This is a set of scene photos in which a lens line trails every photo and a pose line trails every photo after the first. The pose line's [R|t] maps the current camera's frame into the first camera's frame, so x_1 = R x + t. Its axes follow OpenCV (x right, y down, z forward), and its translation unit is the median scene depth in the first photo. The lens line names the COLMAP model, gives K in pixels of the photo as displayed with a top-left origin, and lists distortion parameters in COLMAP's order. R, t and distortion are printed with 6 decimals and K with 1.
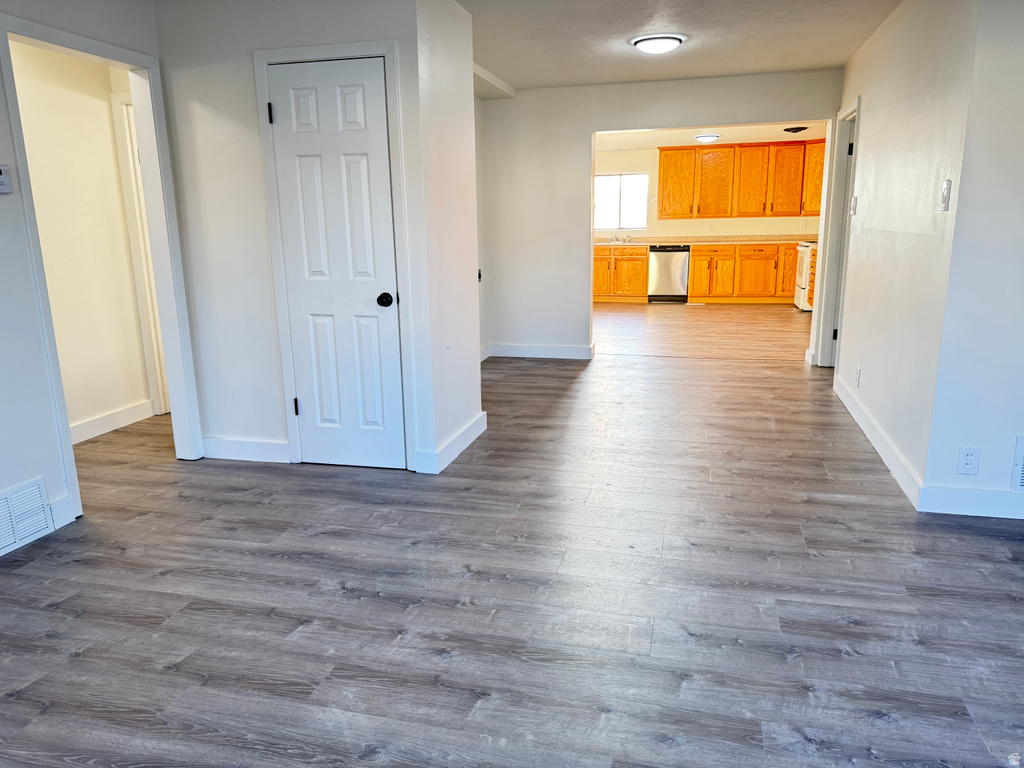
lens RADIAL K [[723.0, 0, 504.0], [0, 723.0, 384.5], [0, 0, 1]] dist [0.047392, -0.061445]
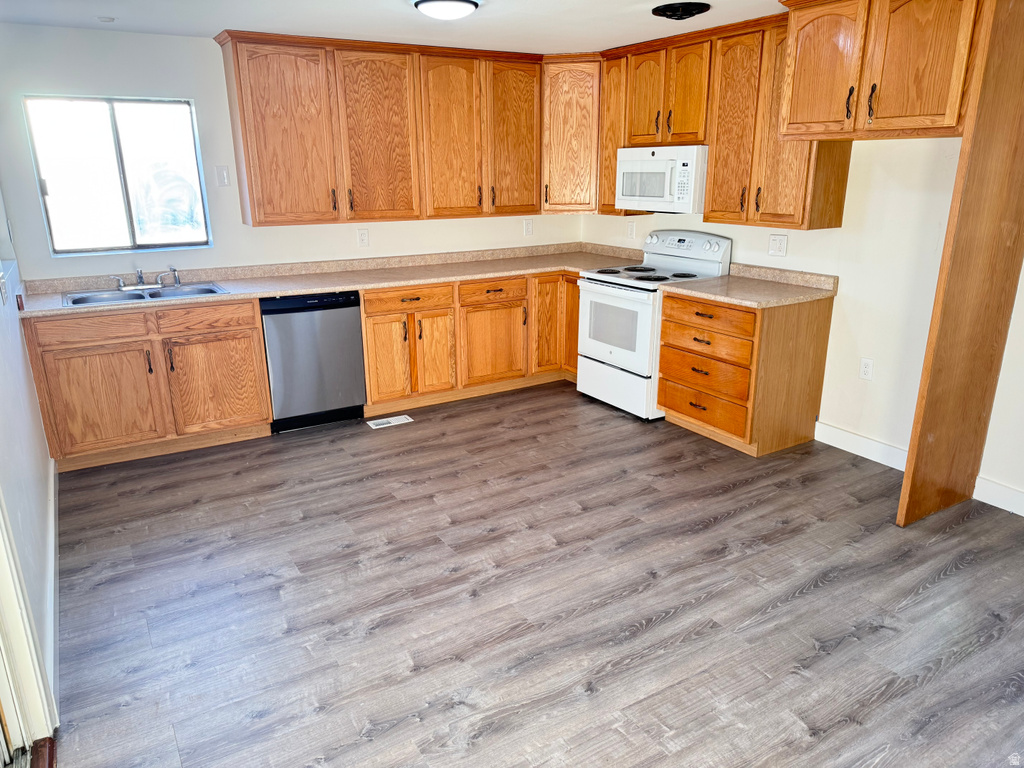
lens RADIAL K [[723.0, 0, 521.0], [0, 723.0, 398.4], [0, 0, 1]] dist [0.047392, -0.061445]
pose [[0.679433, -0.206957, 0.703946, 0.053608], [0.154553, 0.978239, 0.138427, -0.581461], [-0.717276, 0.014745, 0.696633, 2.159860]]
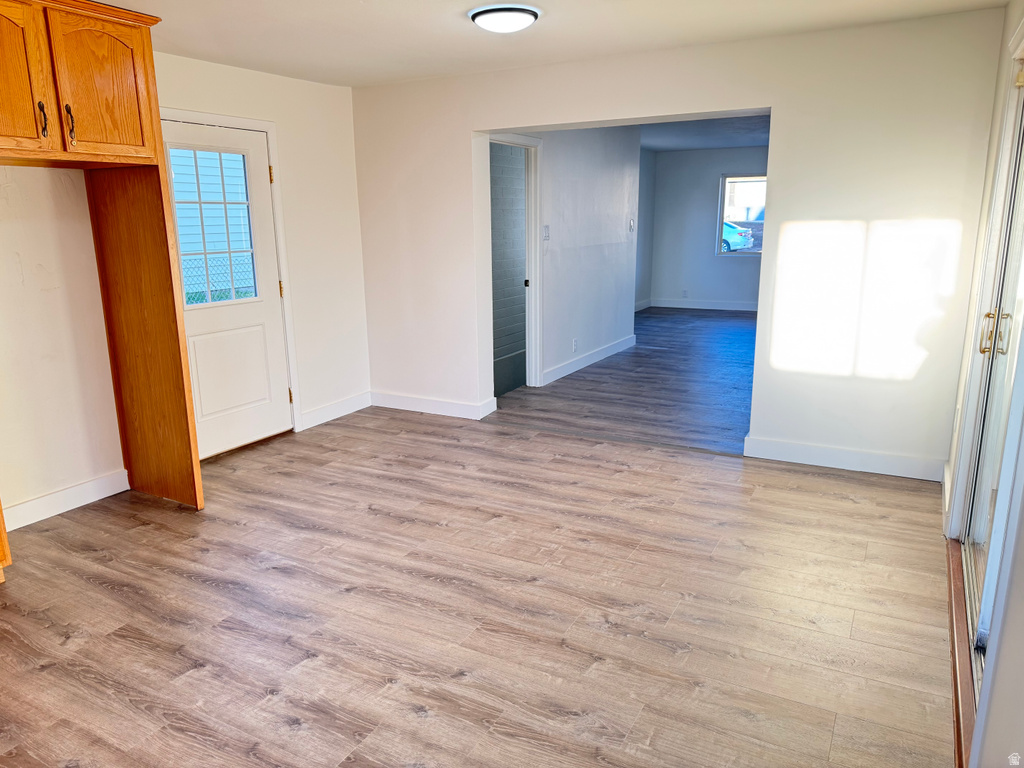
lens RADIAL K [[723.0, 0, 515.3], [0, 723.0, 383.2], [0, 0, 1]] dist [0.047392, -0.061445]
pose [[-0.973979, -0.011578, 0.226344, 0.361104], [0.089388, 0.898113, 0.430583, -0.803630], [-0.208267, 0.439612, -0.873708, 3.289305]]
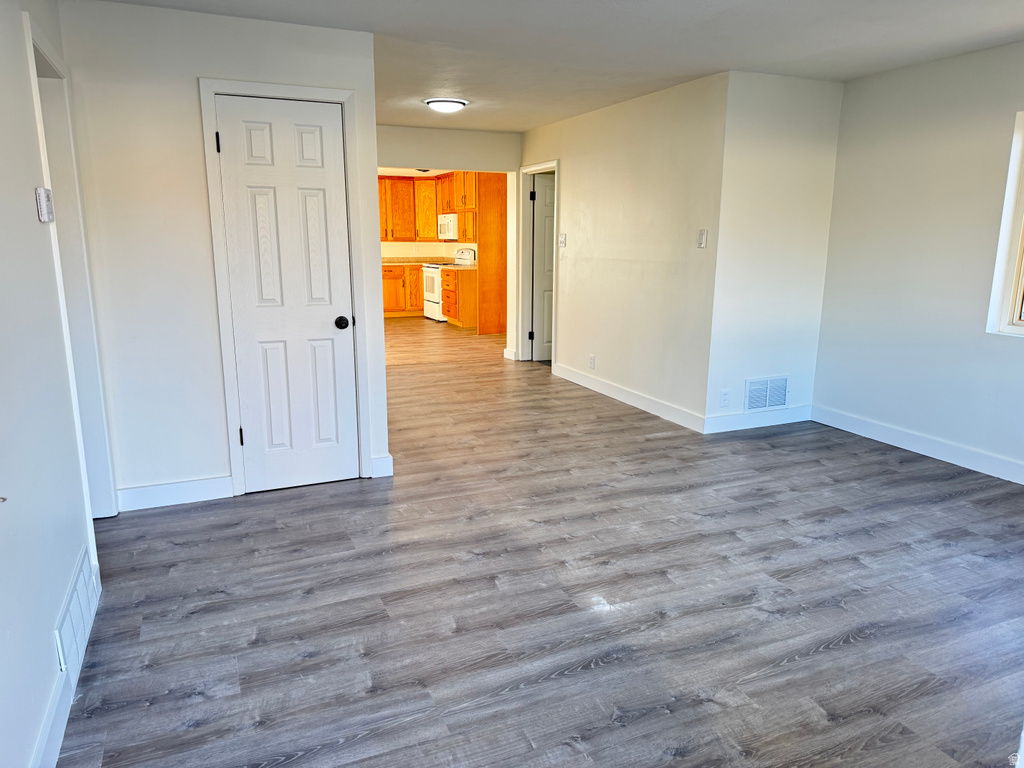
lens RADIAL K [[723.0, 0, 505.3], [0, 723.0, 389.7], [0, 0, 1]] dist [0.047392, -0.061445]
pose [[0.789186, -0.113461, 0.603583, -0.687738], [0.124787, 0.991910, 0.023299, -0.013113], [-0.601344, 0.056933, 0.796959, -0.008186]]
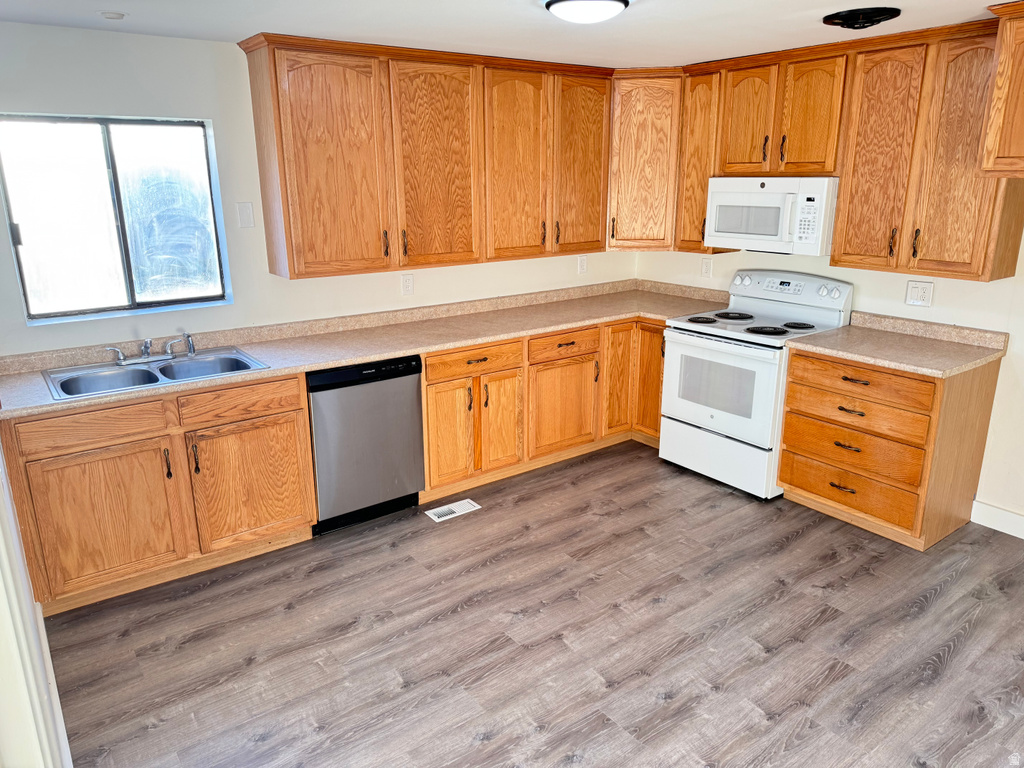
lens RADIAL K [[723.0, 0, 517.3], [0, 723.0, 388.1], [0, 0, 1]] dist [0.047392, -0.061445]
pose [[0.612999, -0.205015, 0.763021, 0.087950], [0.168016, 0.977484, 0.127658, -0.704687], [-0.772012, 0.049946, 0.633643, 2.518669]]
